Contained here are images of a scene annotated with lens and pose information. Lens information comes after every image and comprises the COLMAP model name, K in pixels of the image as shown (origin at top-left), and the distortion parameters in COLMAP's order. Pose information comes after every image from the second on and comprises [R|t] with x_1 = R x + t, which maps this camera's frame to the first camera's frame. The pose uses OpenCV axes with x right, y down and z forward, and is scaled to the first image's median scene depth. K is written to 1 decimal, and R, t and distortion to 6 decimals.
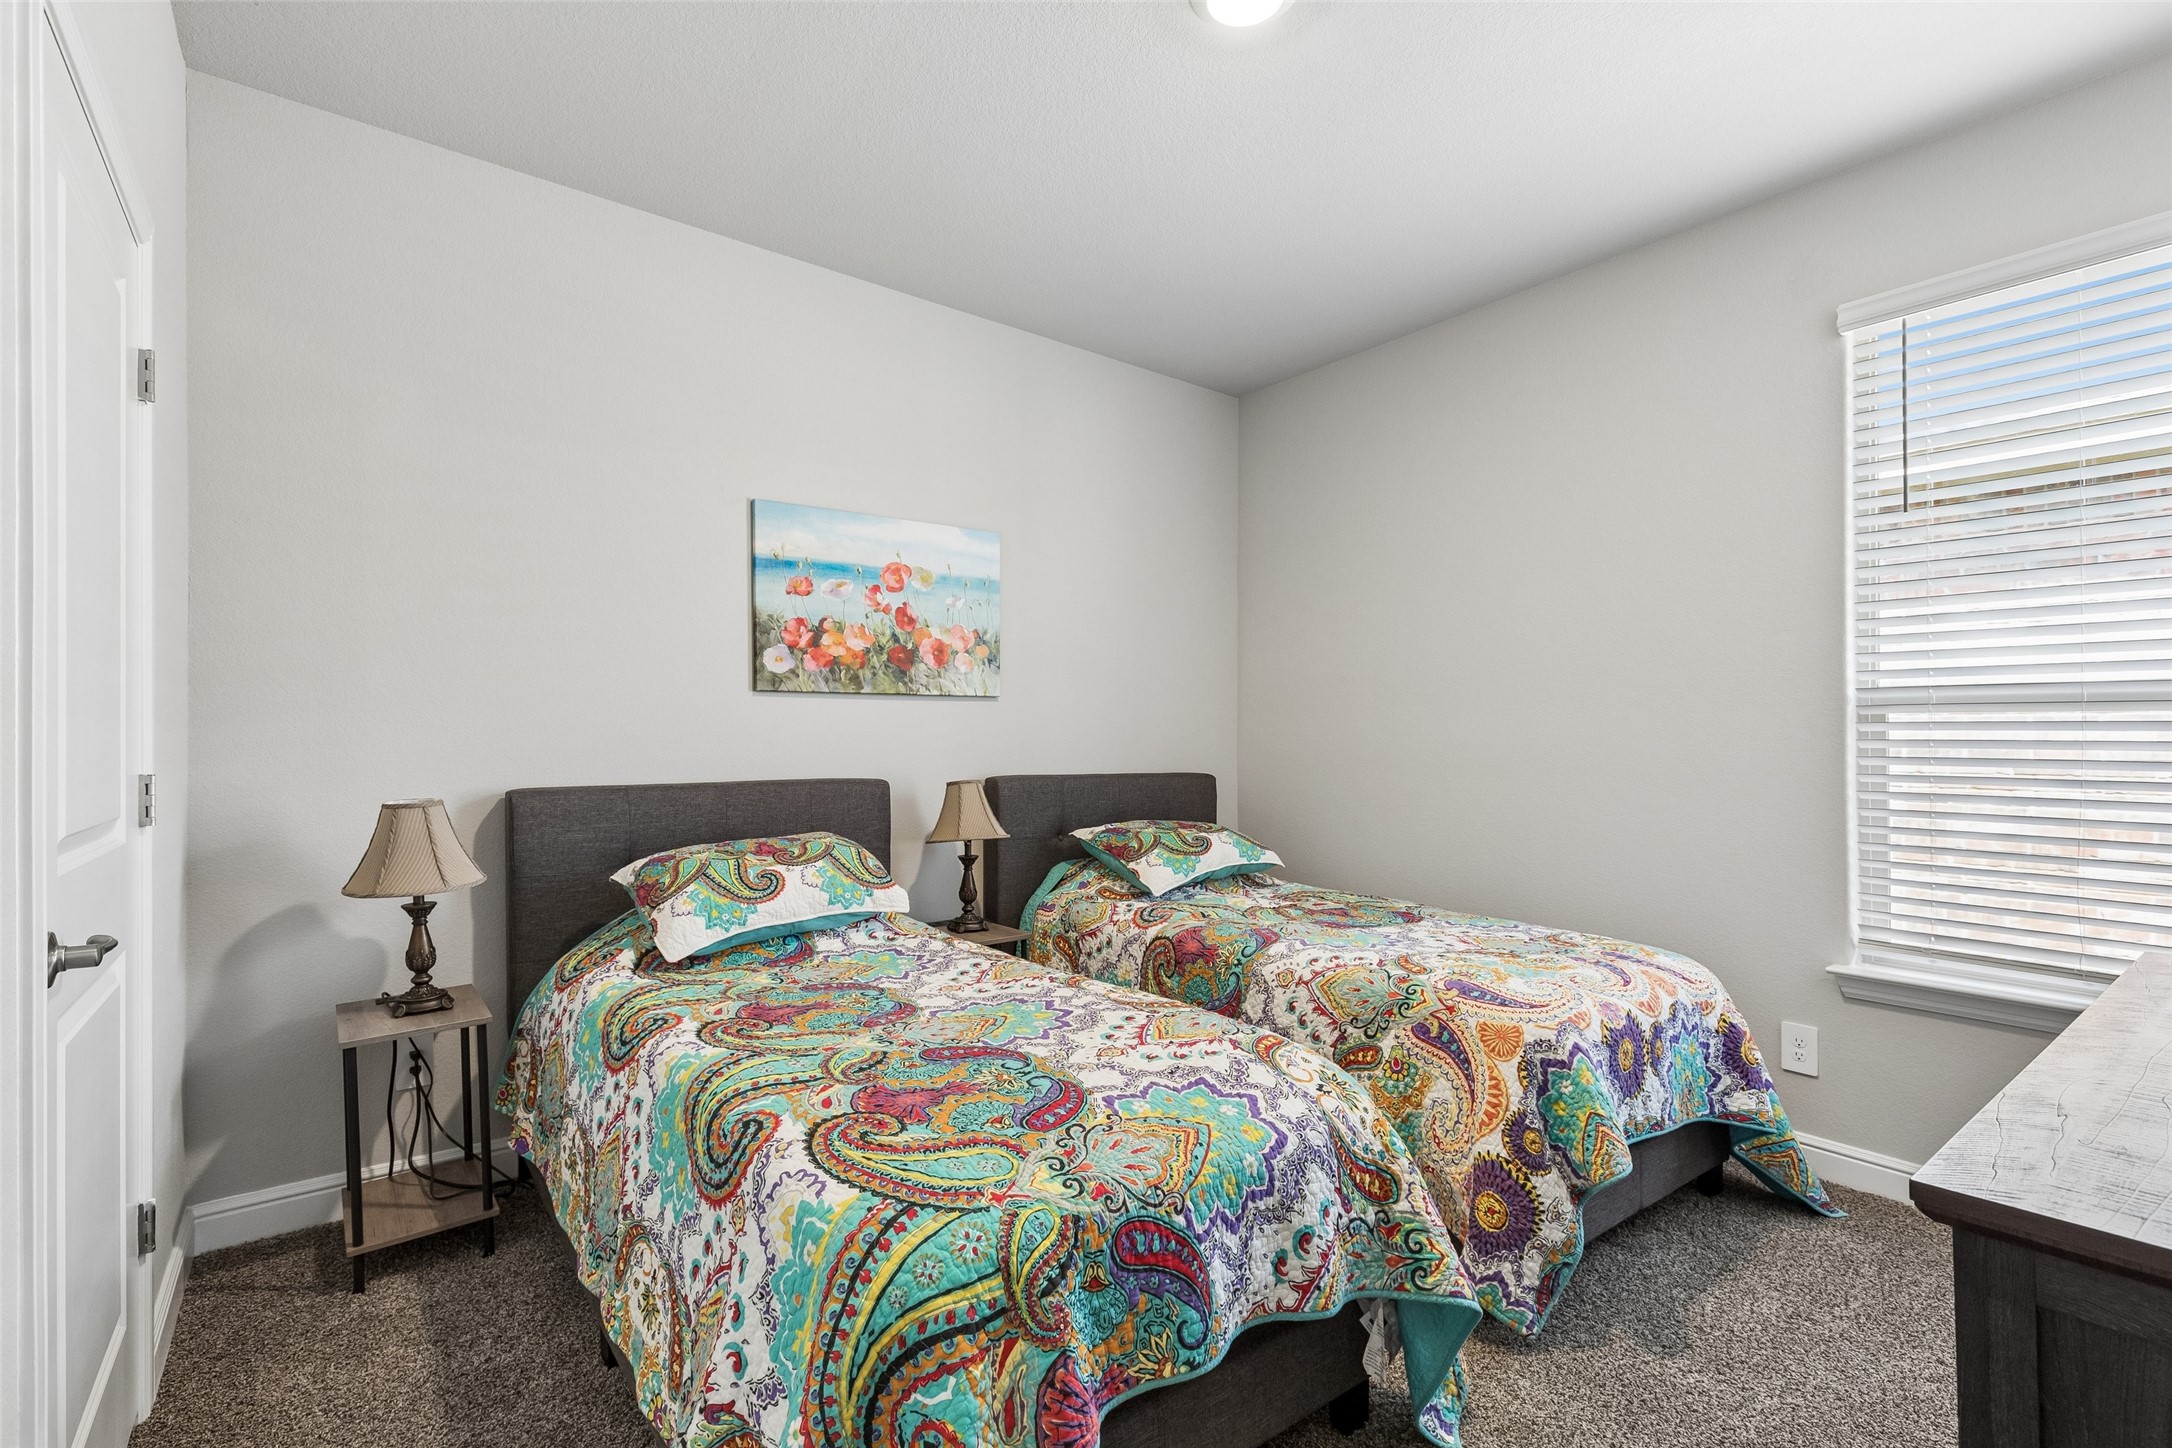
lens RADIAL K [[981.7, 0, 1058.6], [0, 981.7, 748.7], [0, 0, 1]] dist [0.015266, -0.000270]
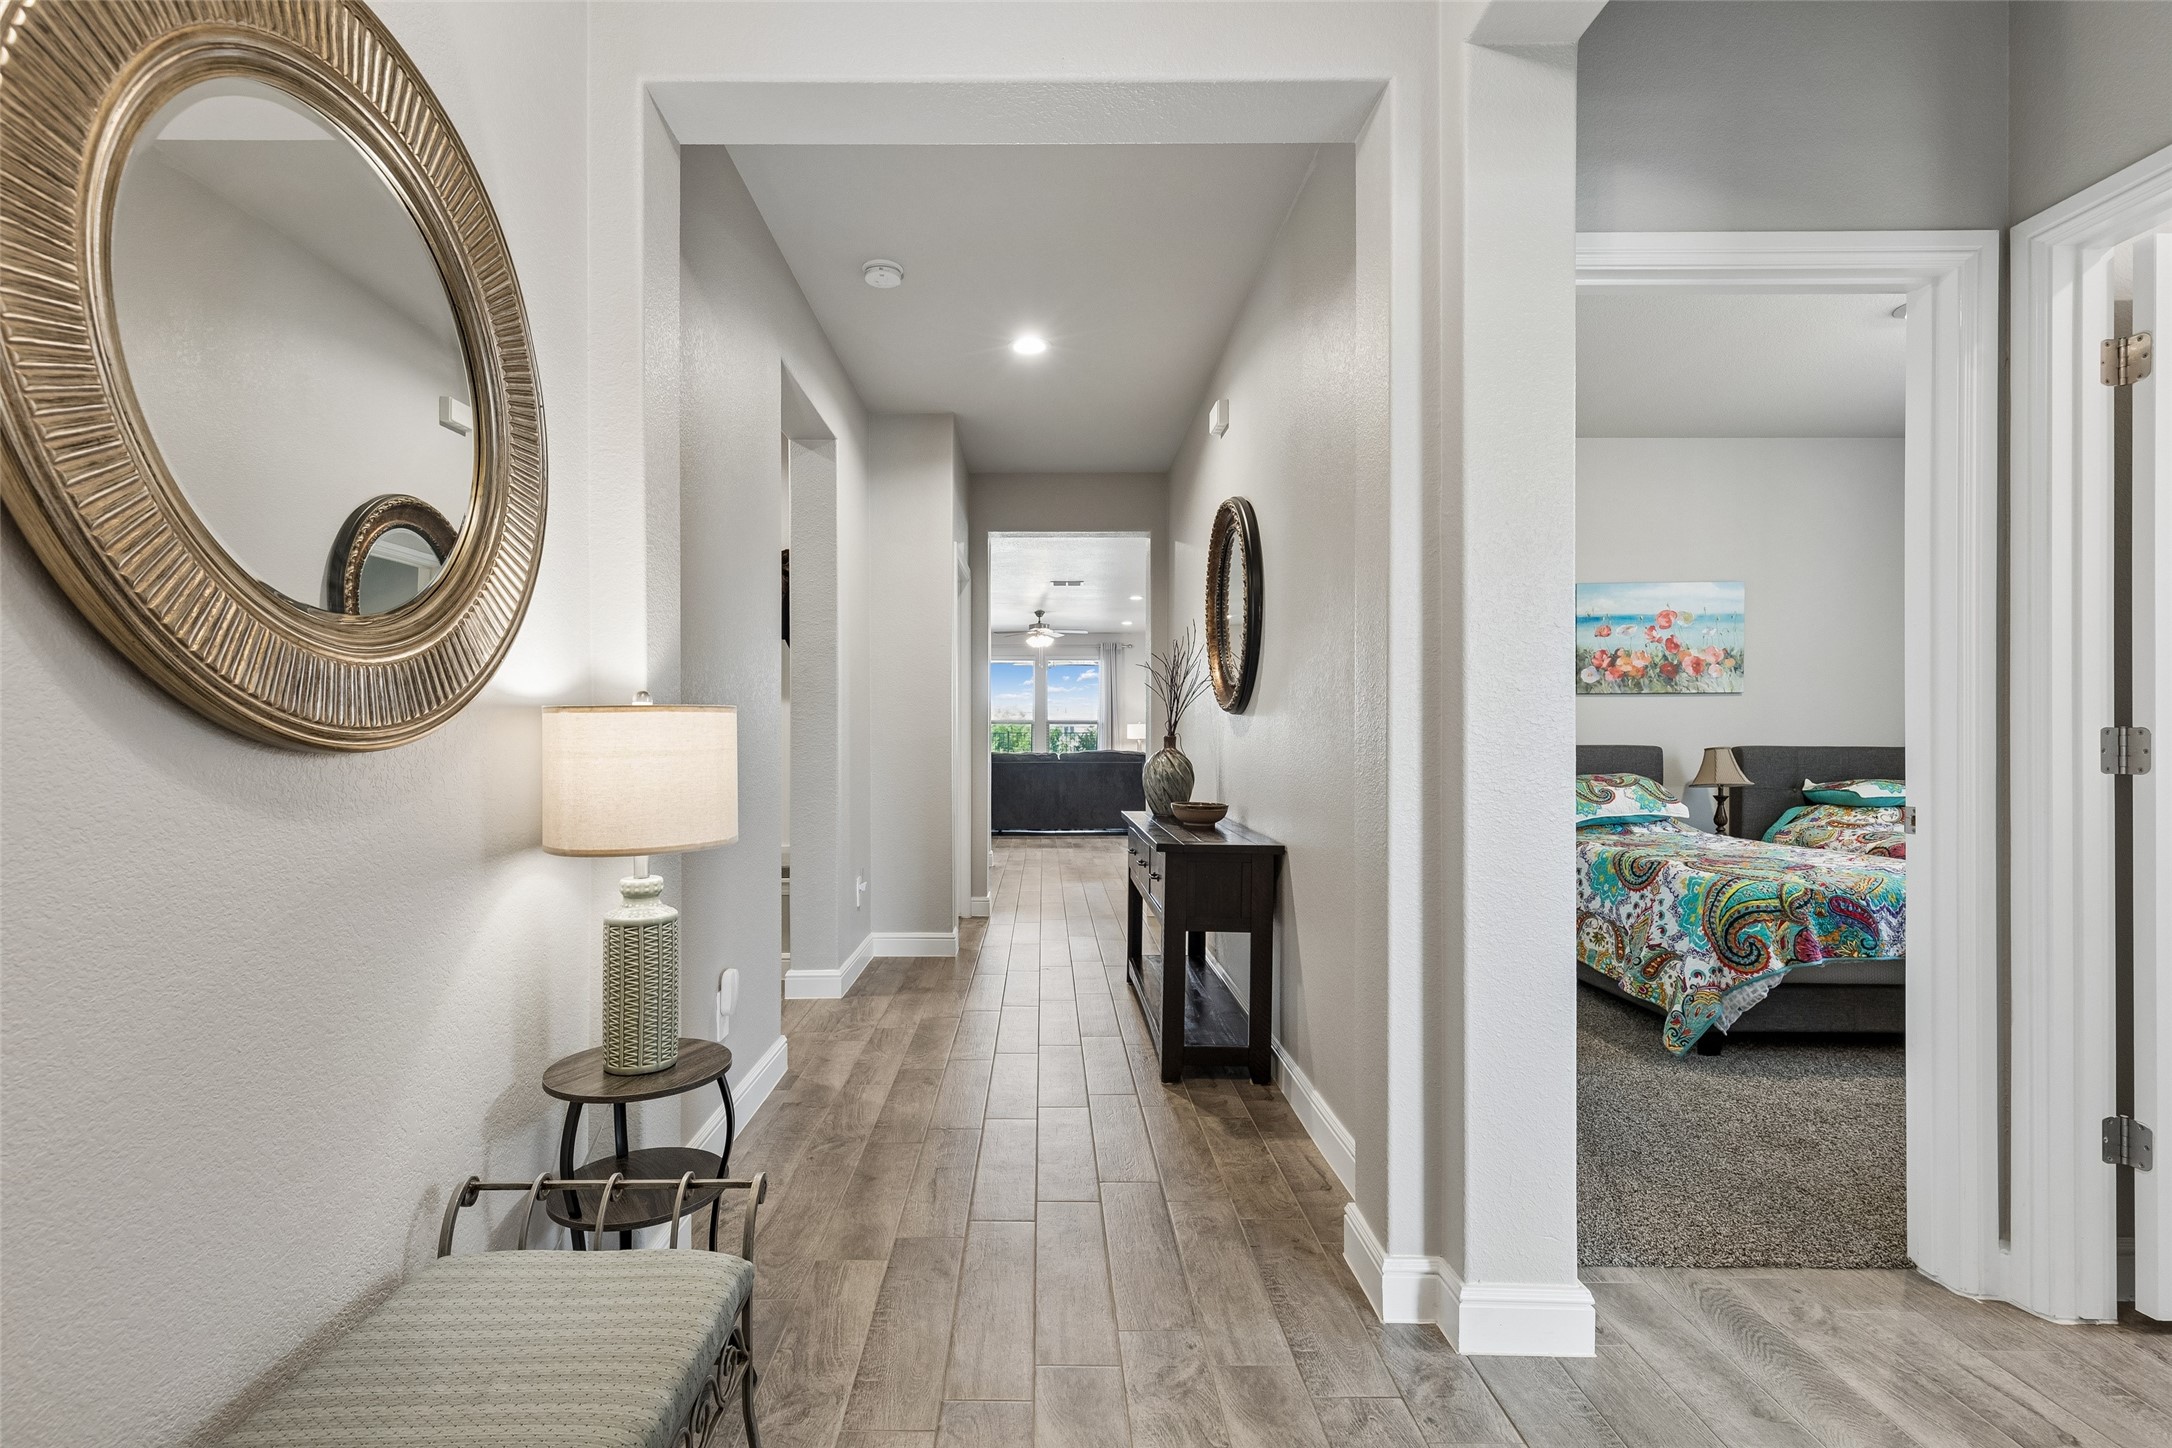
lens RADIAL K [[981.7, 0, 1058.6], [0, 981.7, 748.7], [0, 0, 1]] dist [0.015266, -0.000270]
pose [[0.810190, 0.008069, -0.586112, -0.026130], [-0.004113, 0.999959, 0.008080, 0.027867], [0.586153, -0.004136, 0.810190, -0.951268]]
